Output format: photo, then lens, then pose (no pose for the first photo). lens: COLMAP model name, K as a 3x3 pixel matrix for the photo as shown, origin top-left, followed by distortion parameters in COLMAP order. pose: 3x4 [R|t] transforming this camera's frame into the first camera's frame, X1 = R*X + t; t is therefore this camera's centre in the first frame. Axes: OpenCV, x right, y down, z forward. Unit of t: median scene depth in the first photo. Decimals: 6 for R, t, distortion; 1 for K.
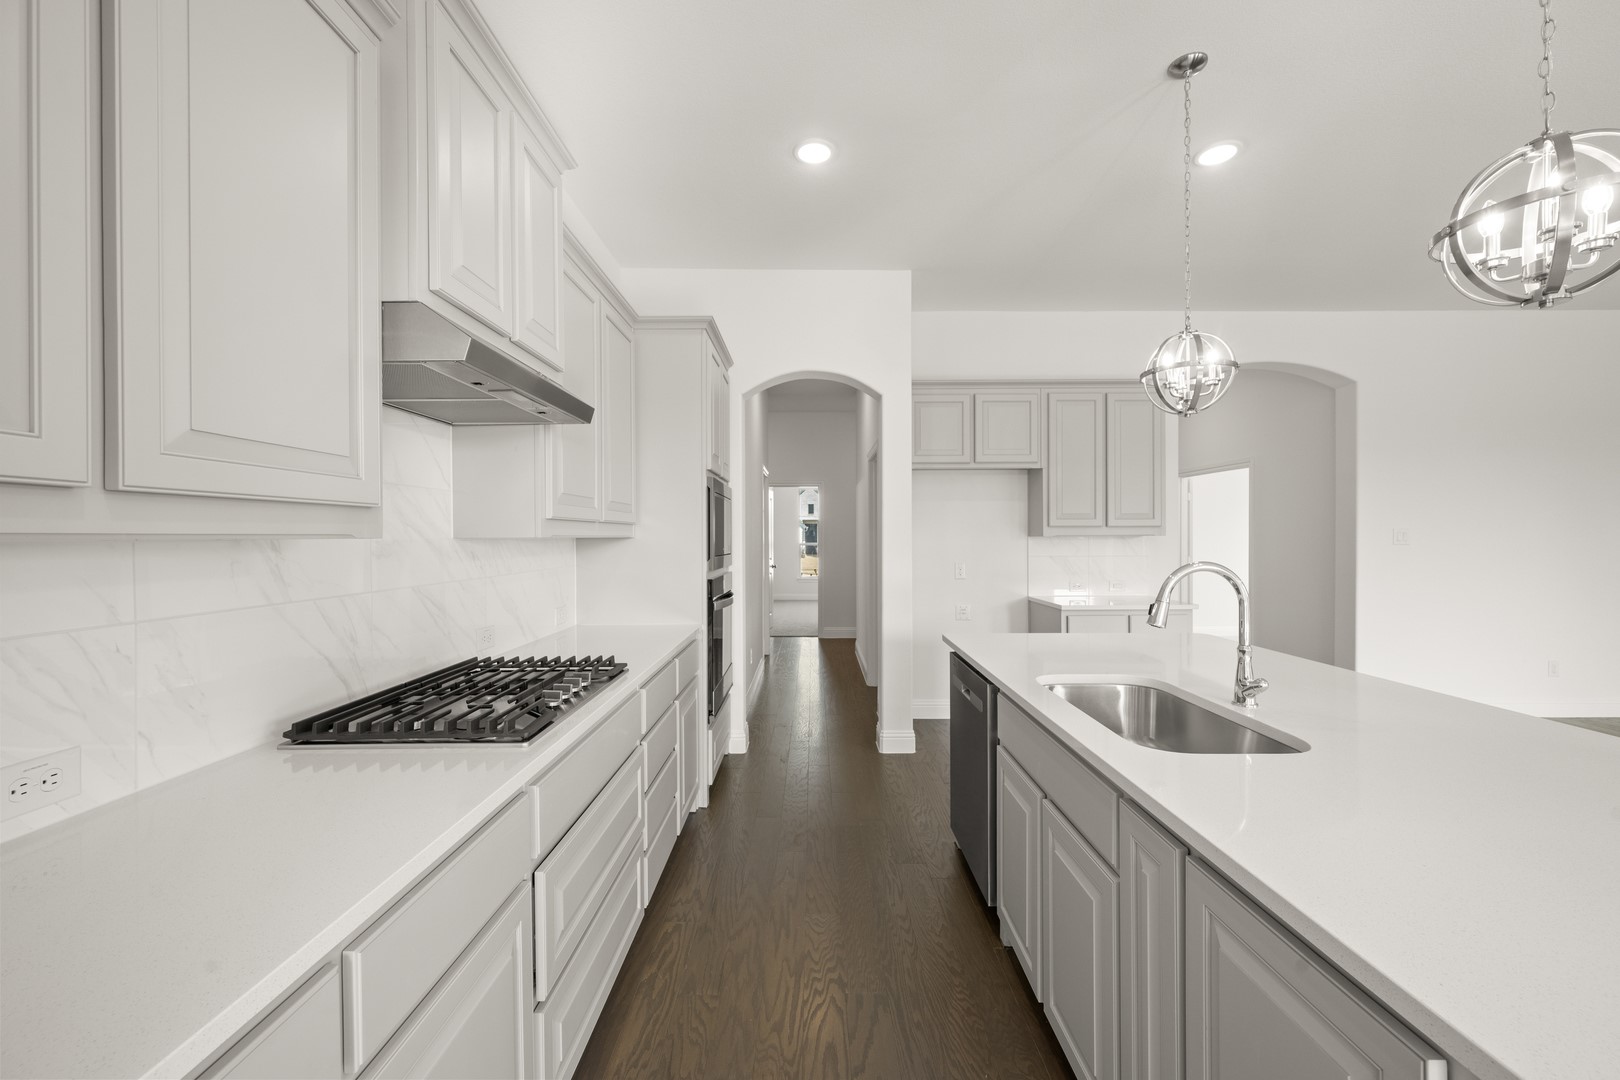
lens RADIAL K [[635.5, 0, 813.7], [0, 635.5, 536.7], [0, 0, 1]] dist [0.001103, 0.000095]
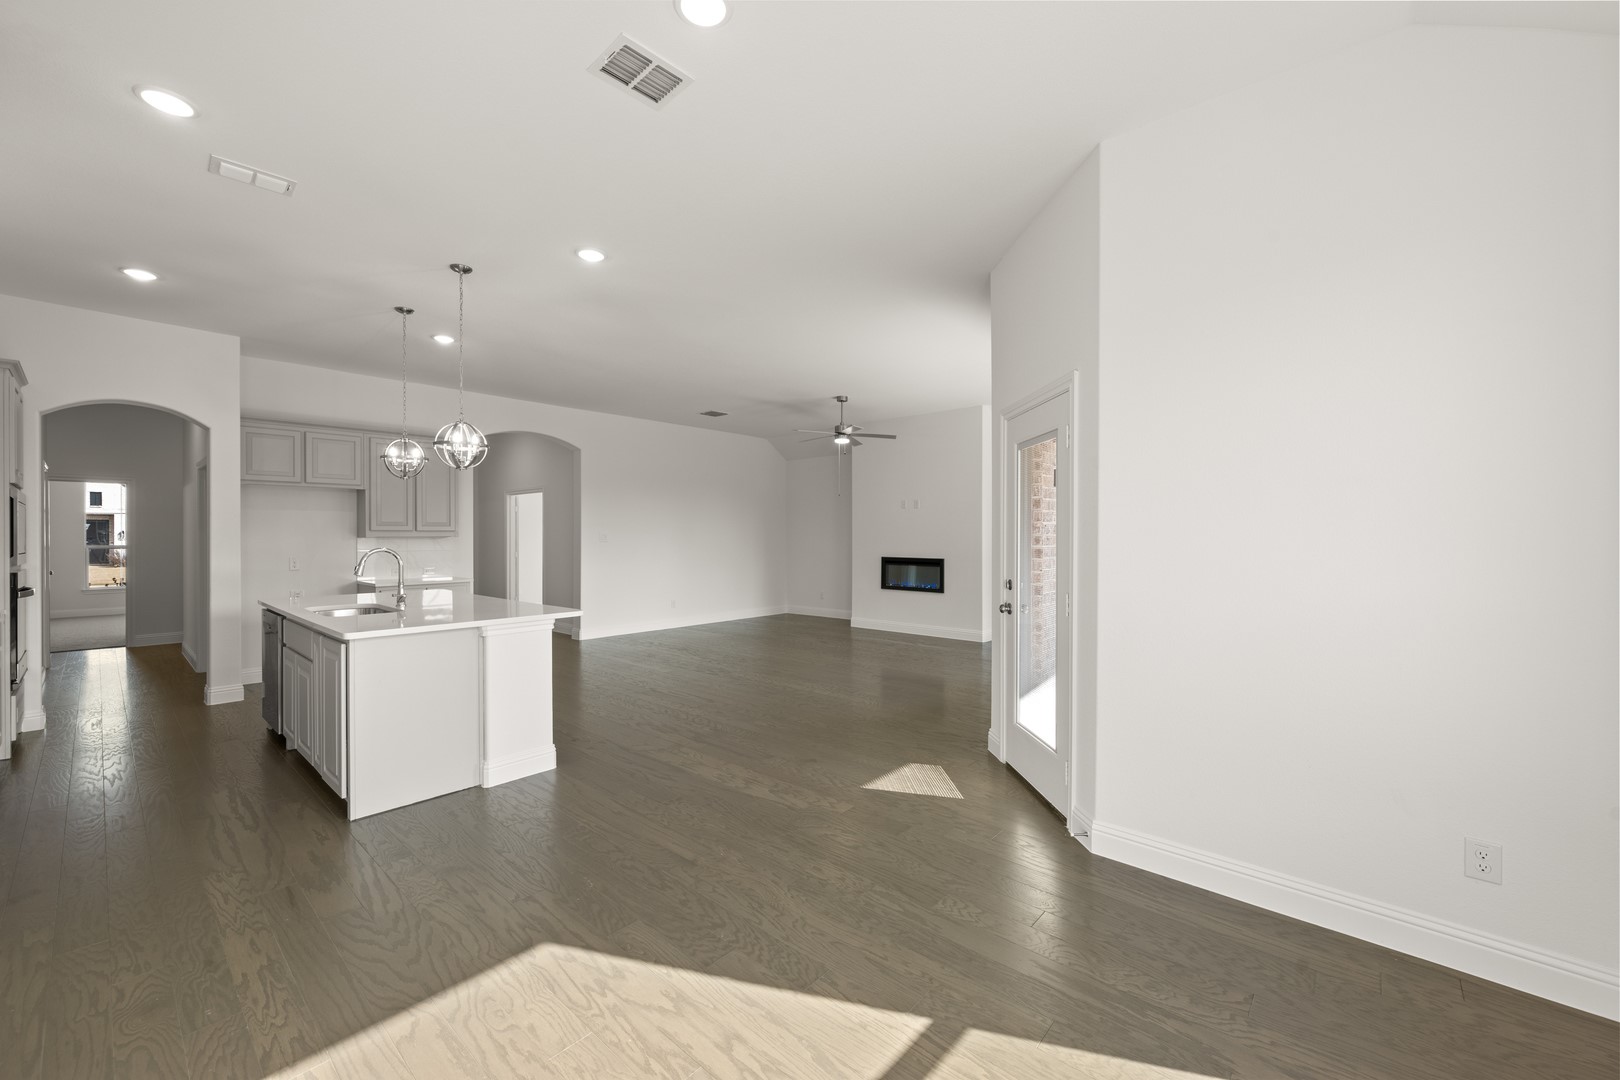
lens RADIAL K [[637.2, 0, 813.5], [0, 637.2, 536.8], [0, 0, 1]] dist [-0.001289, 0.000836]
pose [[0.663647, -0.000242, 0.748045, -0.046641], [0.000670, 1.000000, -0.000270, -0.000604], [-0.748045, 0.000680, 0.663647, -0.782022]]
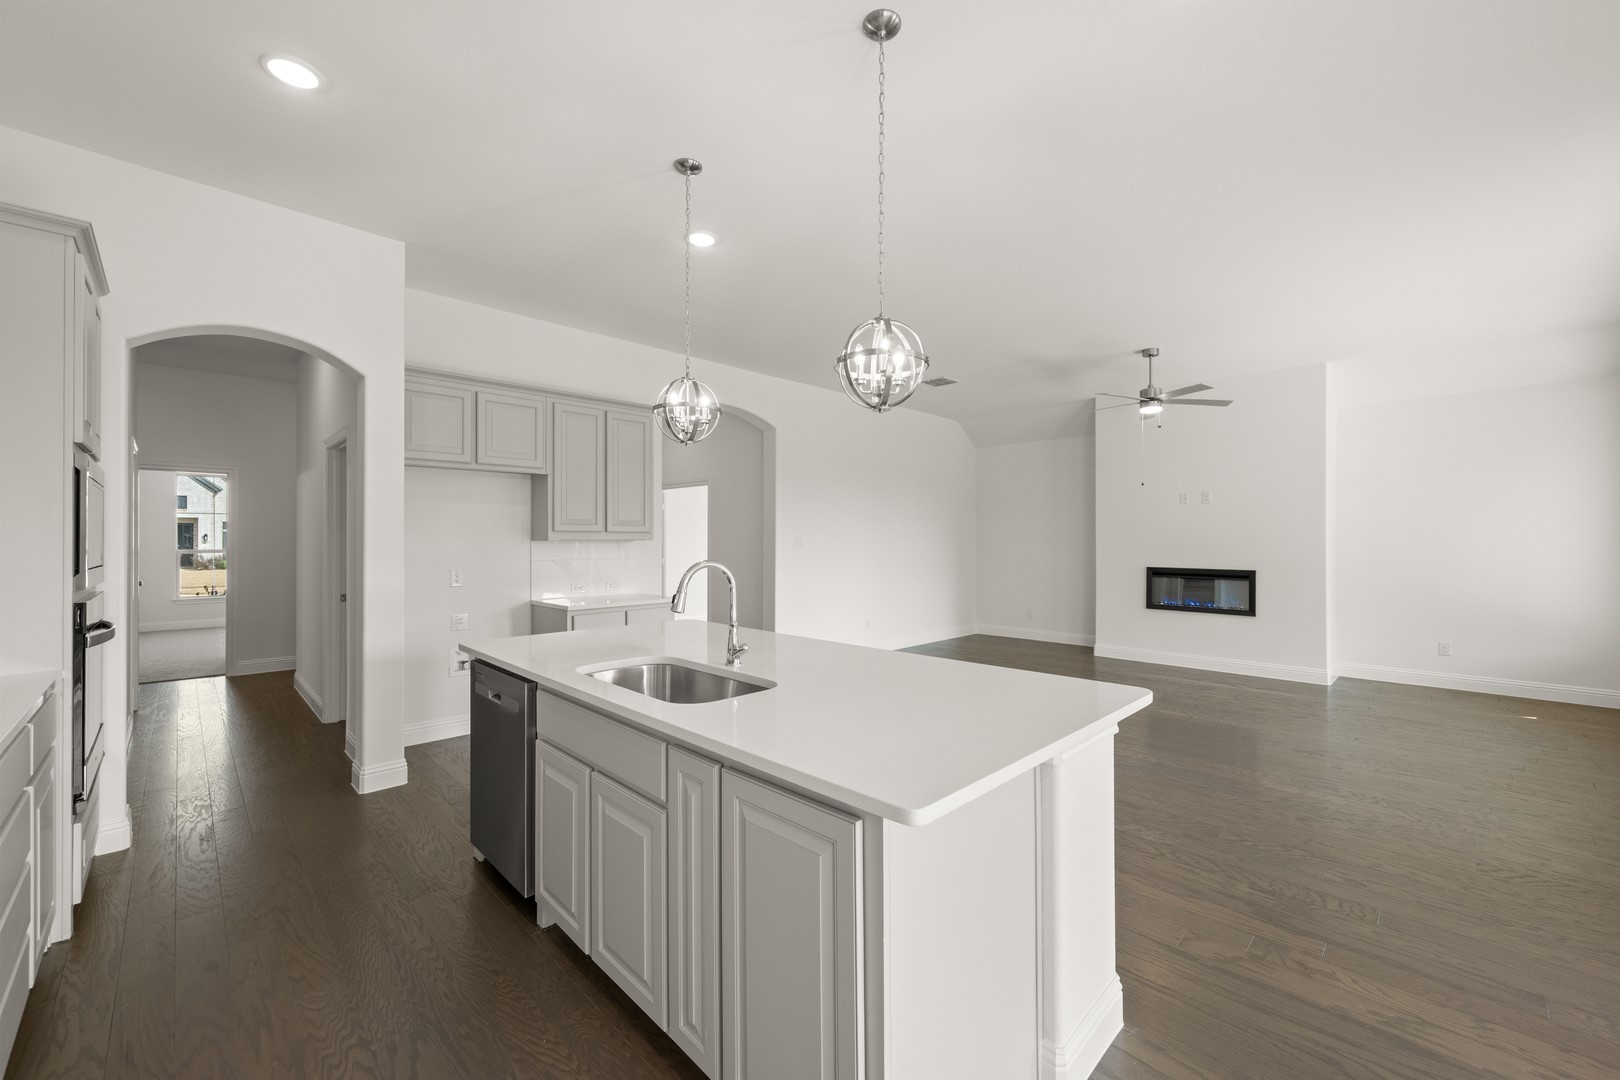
lens RADIAL K [[637.2, 0, 813.5], [0, 637.2, 536.8], [0, 0, 1]] dist [-0.001289, 0.000836]
pose [[0.708375, 0.005241, 0.705816, -0.069812], [-0.000526, 0.999976, -0.006897, 0.000208], [-0.705836, 0.004515, 0.708361, -0.037073]]
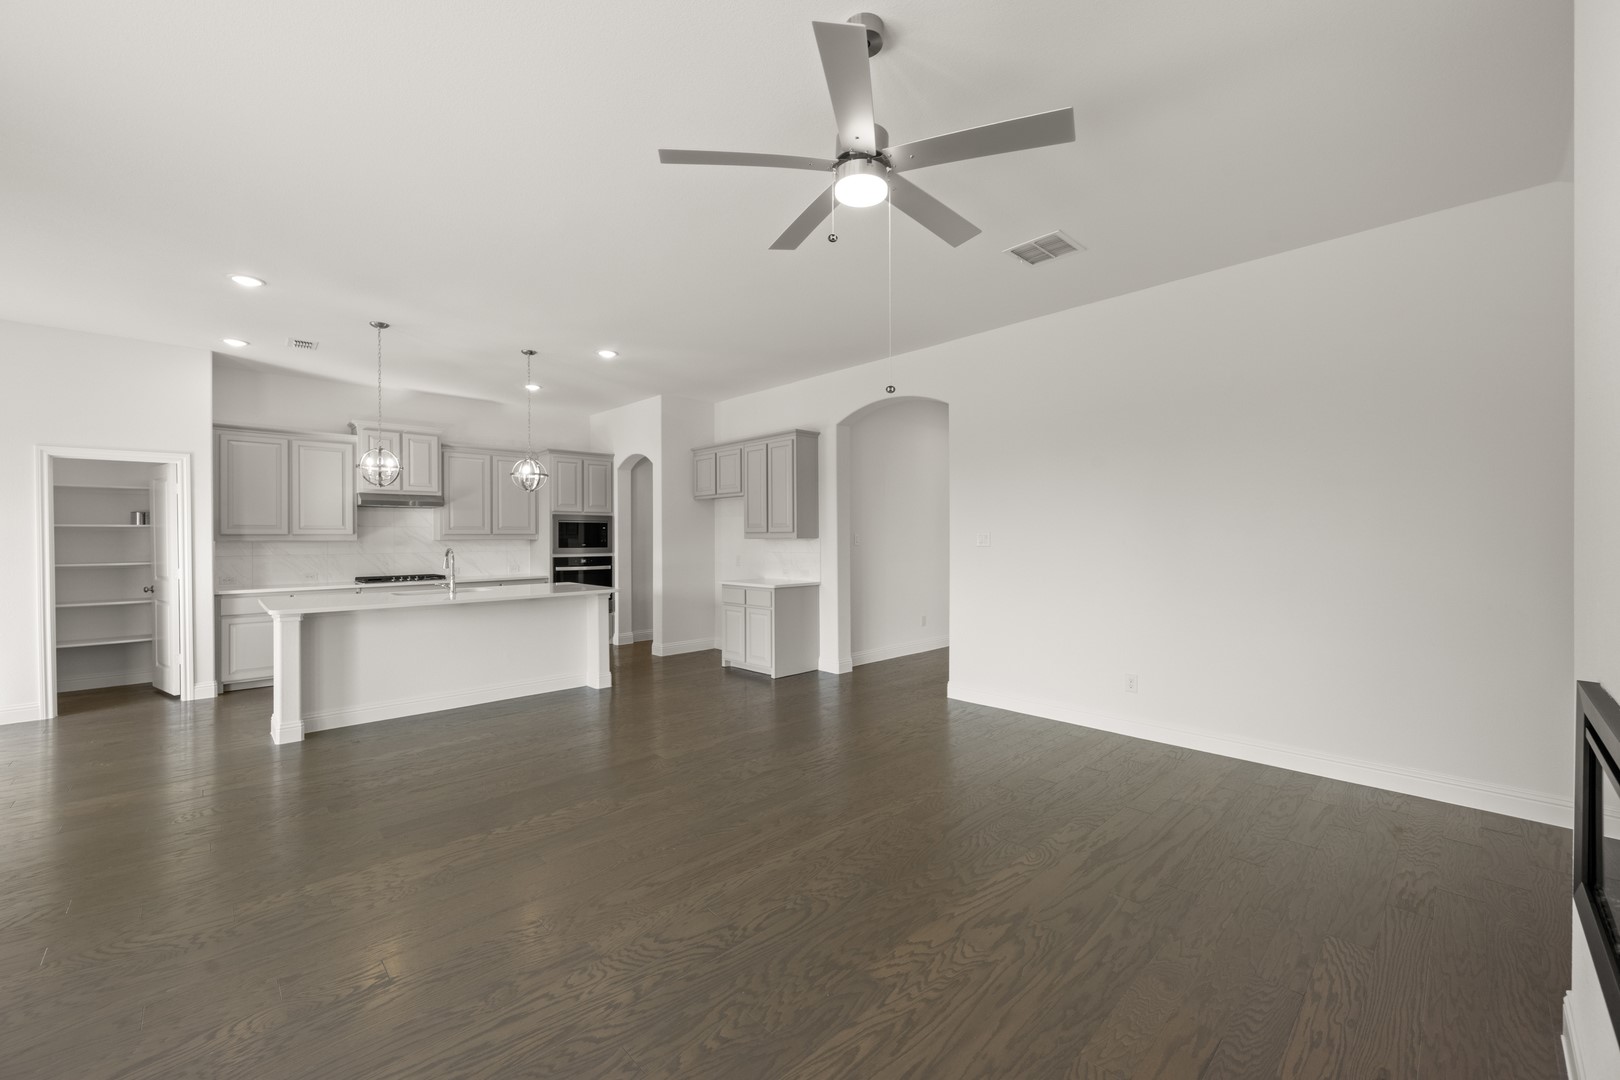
lens RADIAL K [[637.2, 0, 813.5], [0, 637.2, 536.8], [0, 0, 1]] dist [-0.001289, 0.000836]
pose [[0.692682, -0.000215, -0.721243, 1.810046], [0.003111, 0.999992, 0.002689, -0.009794], [0.721236, -0.004106, 0.692677, 0.040182]]
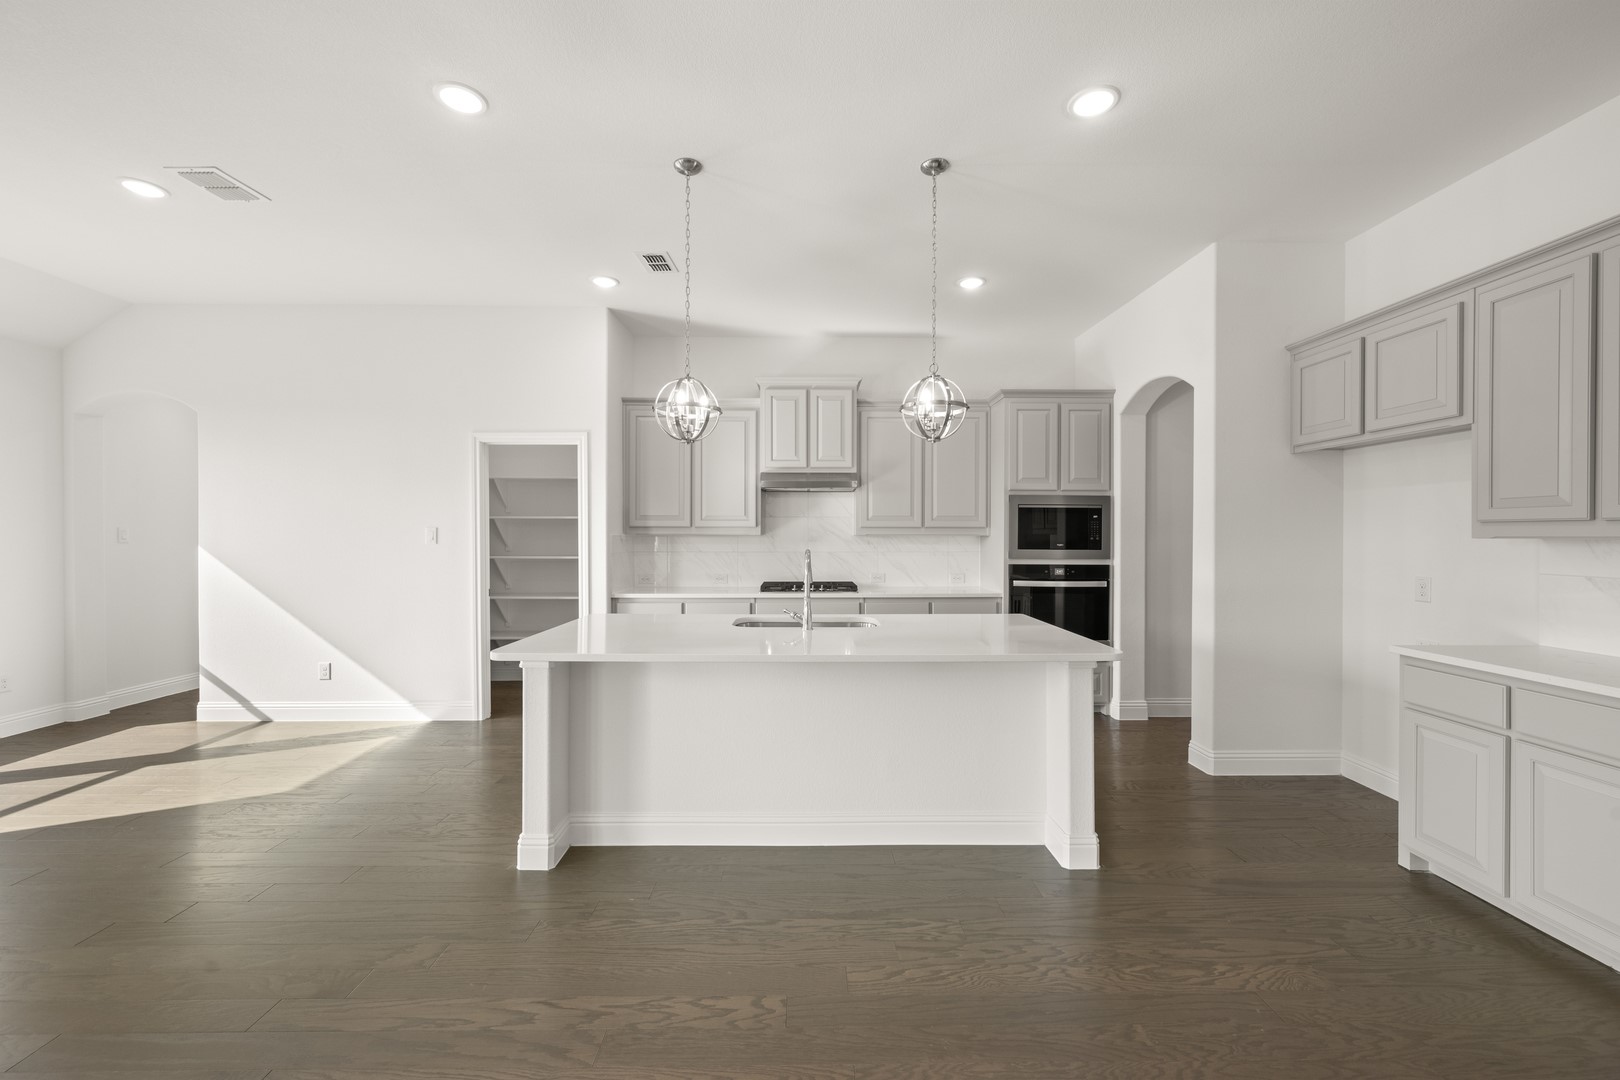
lens RADIAL K [[637.2, 0, 813.5], [0, 637.2, 536.8], [0, 0, 1]] dist [-0.001289, 0.000836]
pose [[0.012913, 0.007877, -0.999886, 1.062960], [-0.001181, 0.999968, 0.007863, -0.005941], [0.999916, 0.001080, 0.012922, 0.425188]]
